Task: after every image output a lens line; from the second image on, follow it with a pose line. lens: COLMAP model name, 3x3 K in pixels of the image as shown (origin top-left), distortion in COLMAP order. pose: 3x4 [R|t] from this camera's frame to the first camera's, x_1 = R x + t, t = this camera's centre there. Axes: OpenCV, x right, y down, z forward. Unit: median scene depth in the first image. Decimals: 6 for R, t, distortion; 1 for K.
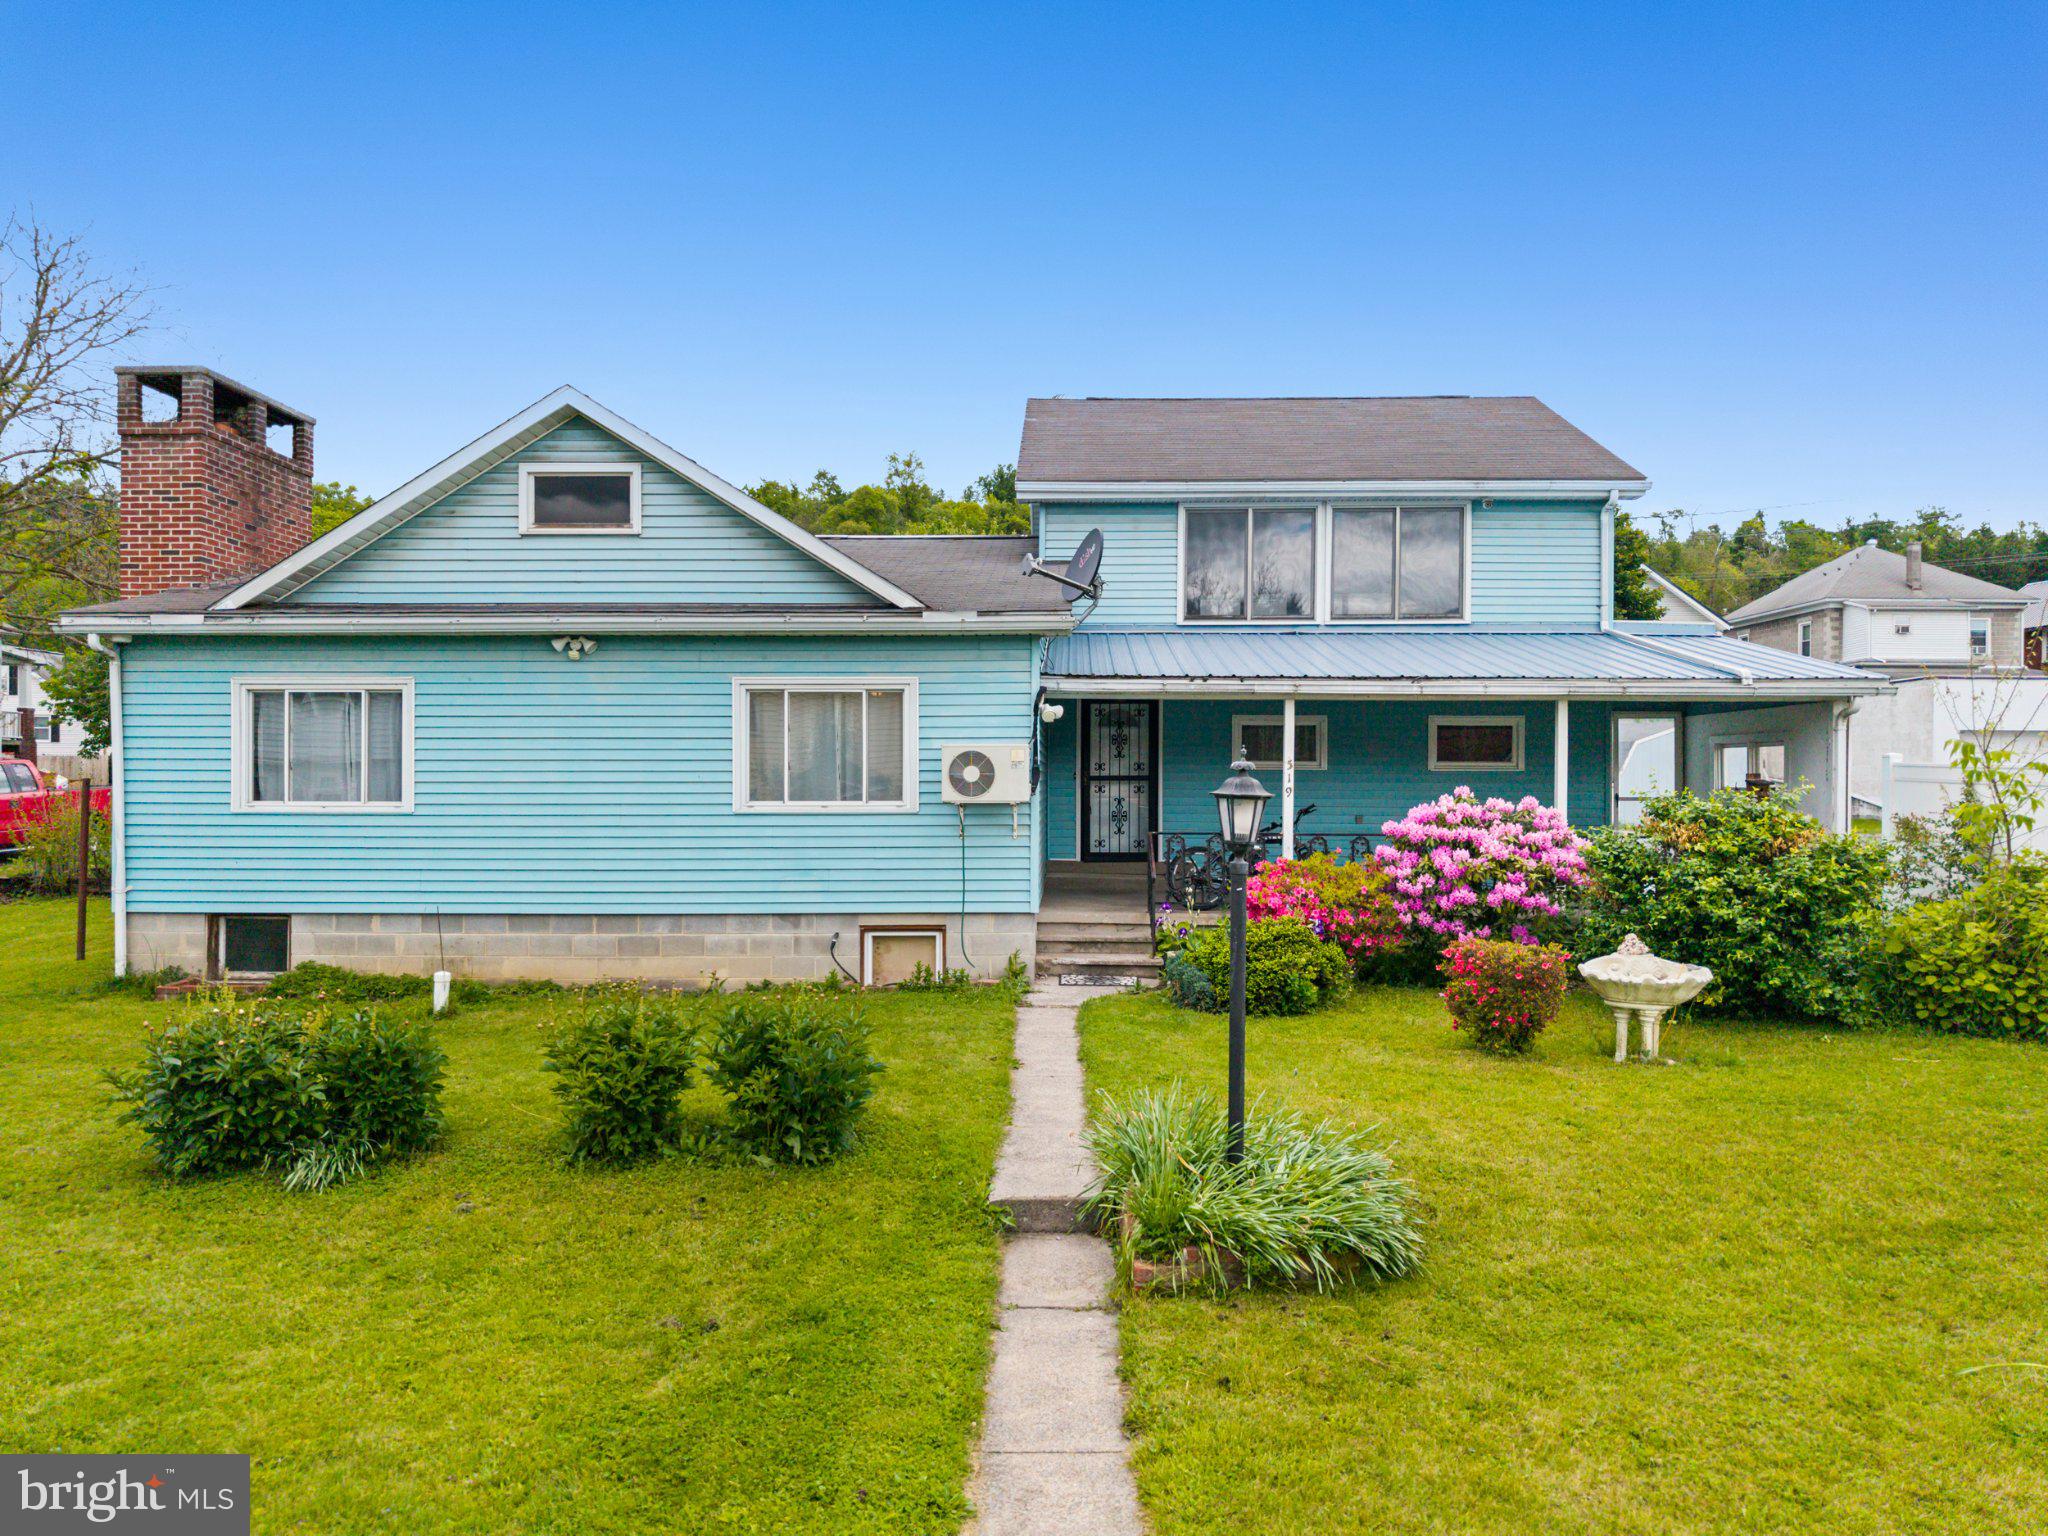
lens RADIAL K [[1369.5, 0, 1030.9], [0, 1369.5, 774.2], [0, 0, 1]] dist [0.035721, -0.028244]
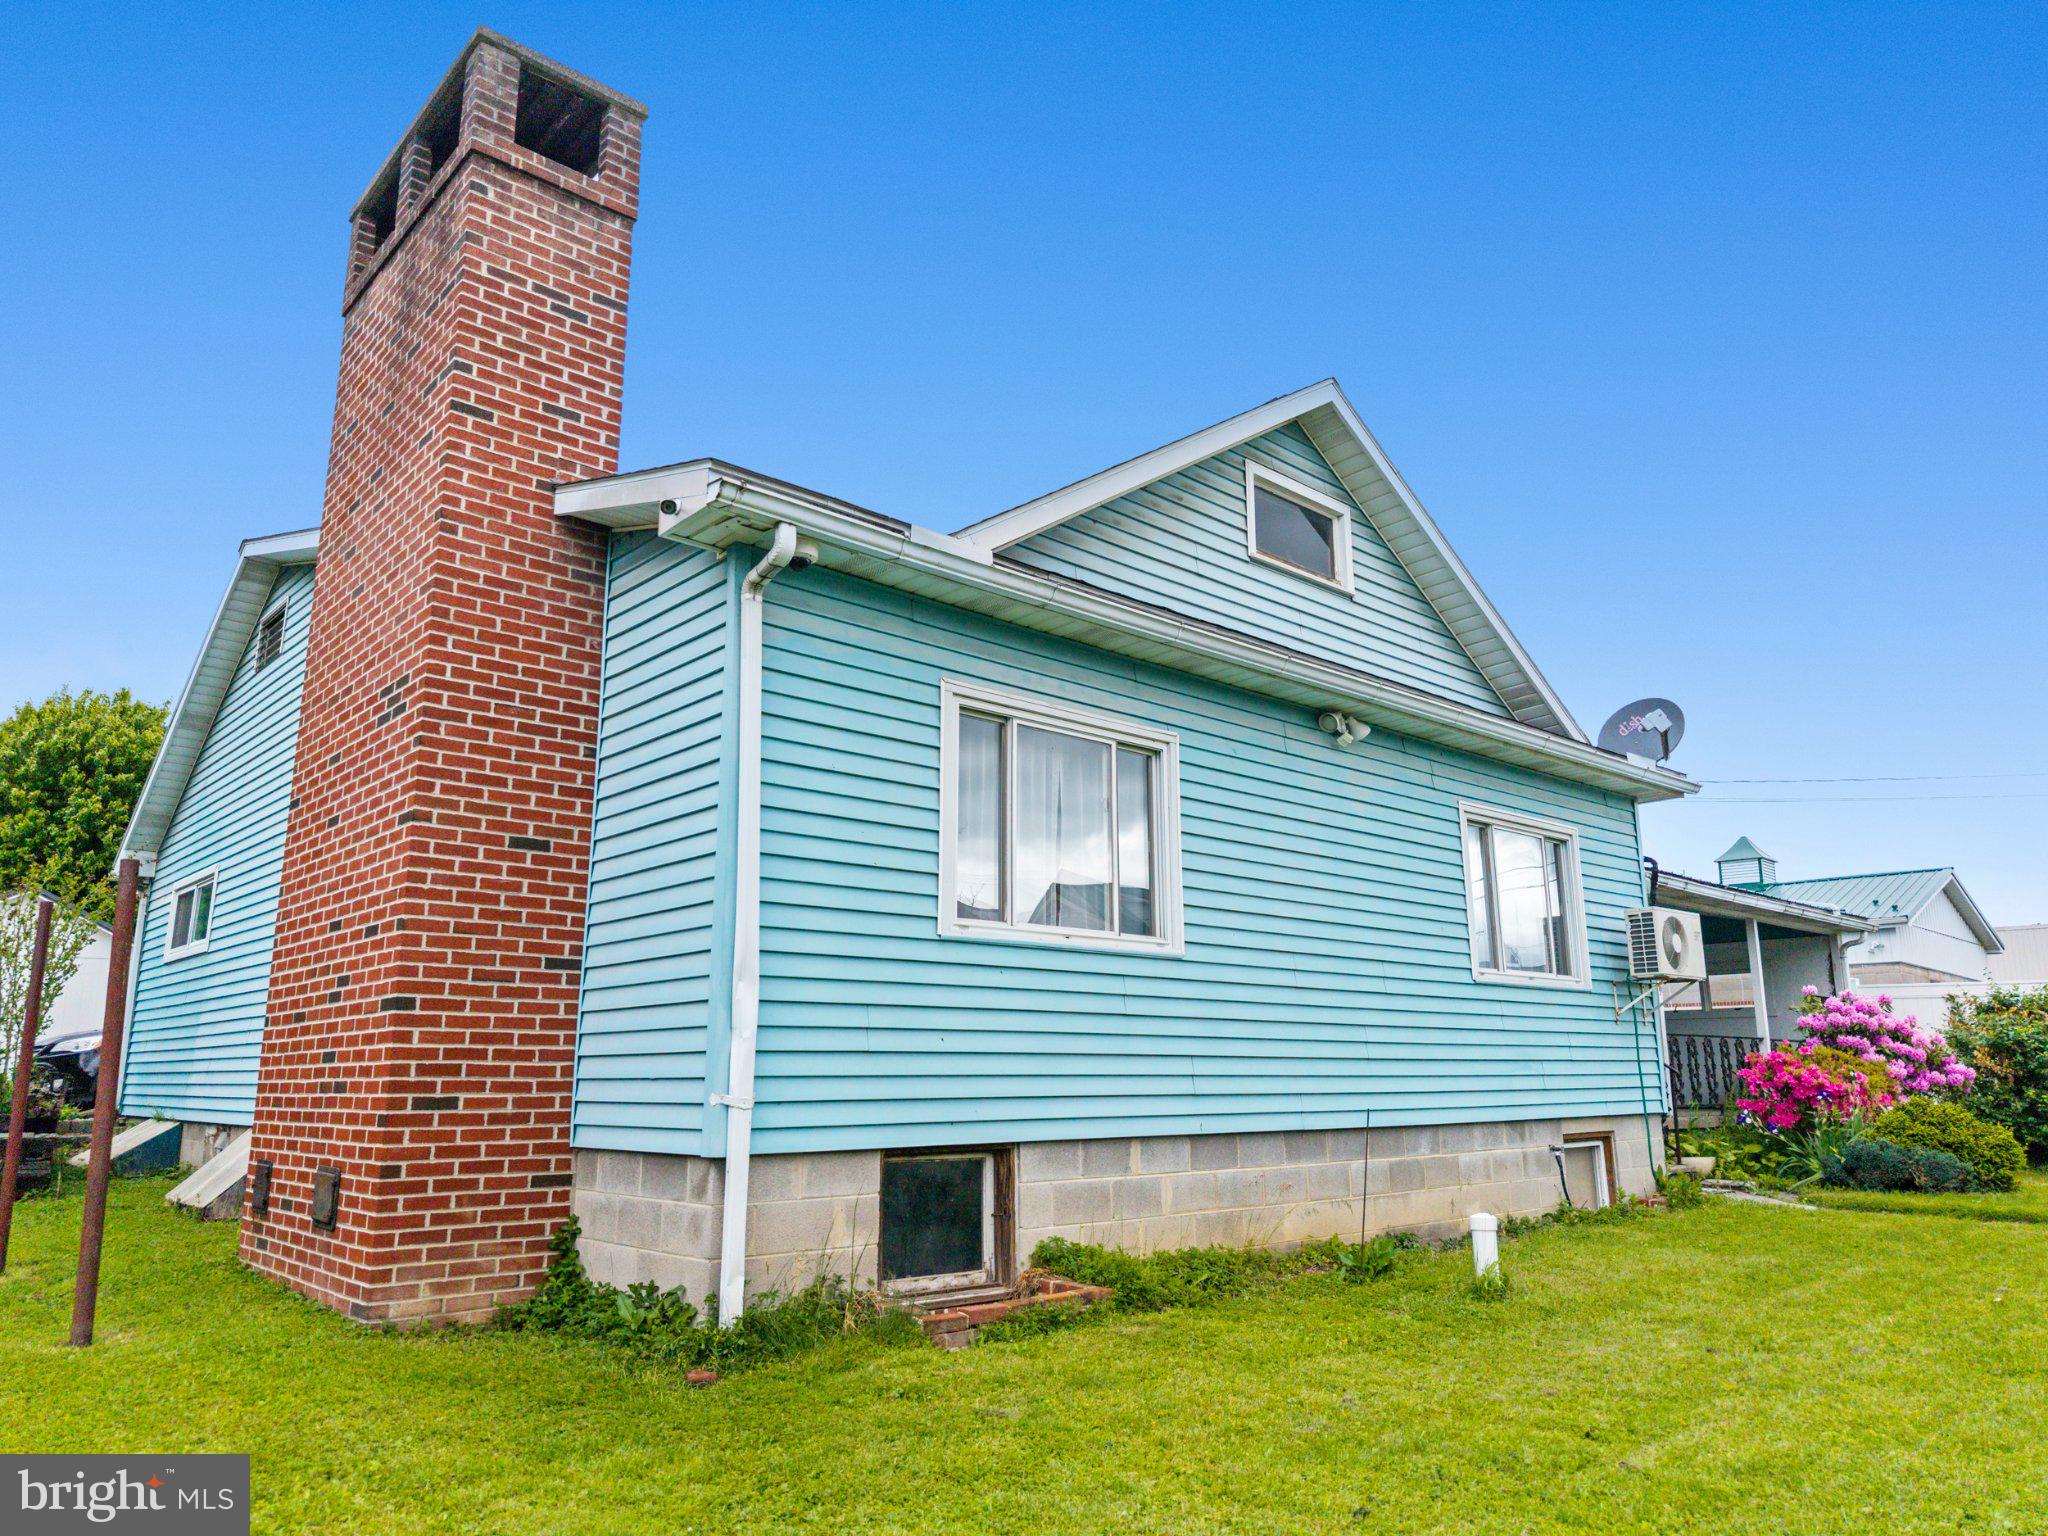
lens RADIAL K [[1369.5, 0, 1031.9], [0, 1369.5, 775.5], [0, 0, 1]] dist [0.035721, -0.028244]
pose [[0.715565, 0.146766, 0.682954, -0.905499], [0.003462, 0.976922, -0.213567, 0.076899], [-0.698538, 0.155185, 0.698543, 0.625846]]
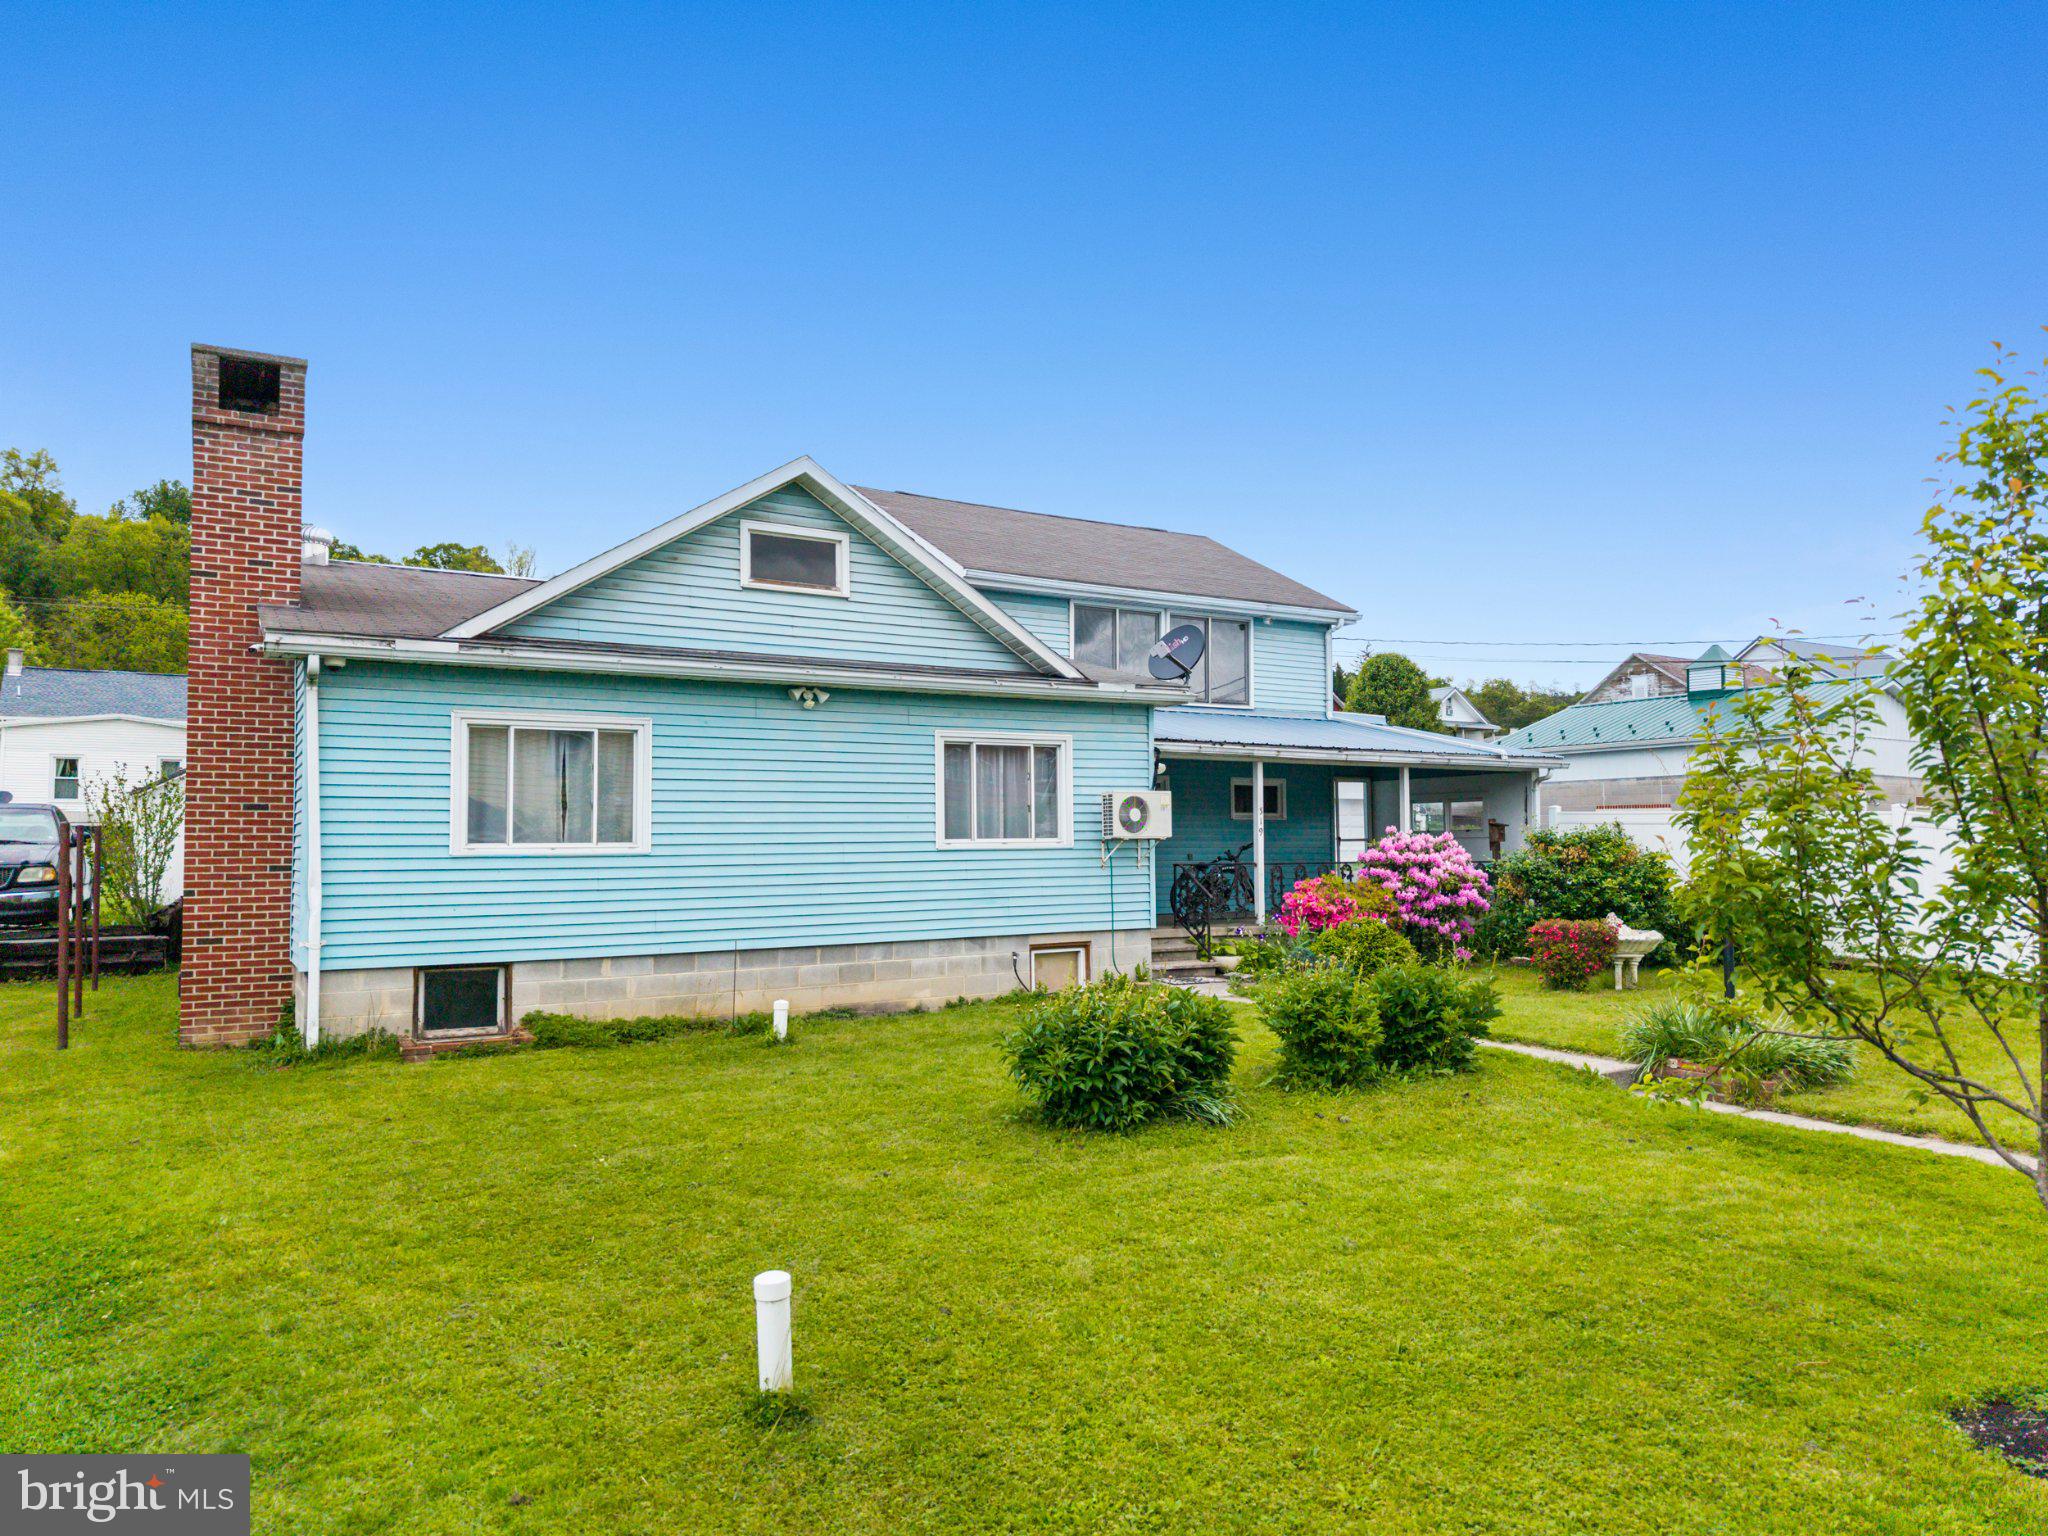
lens RADIAL K [[1369.5, 0, 1038.9], [0, 1369.5, 771.6], [0, 0, 1]] dist [0.035721, -0.028244]
pose [[0.837915, 0.021054, 0.545394, -0.757575], [0.007456, 0.998721, -0.050008, 0.020629], [-0.545750, 0.045968, 0.836686, 0.007530]]
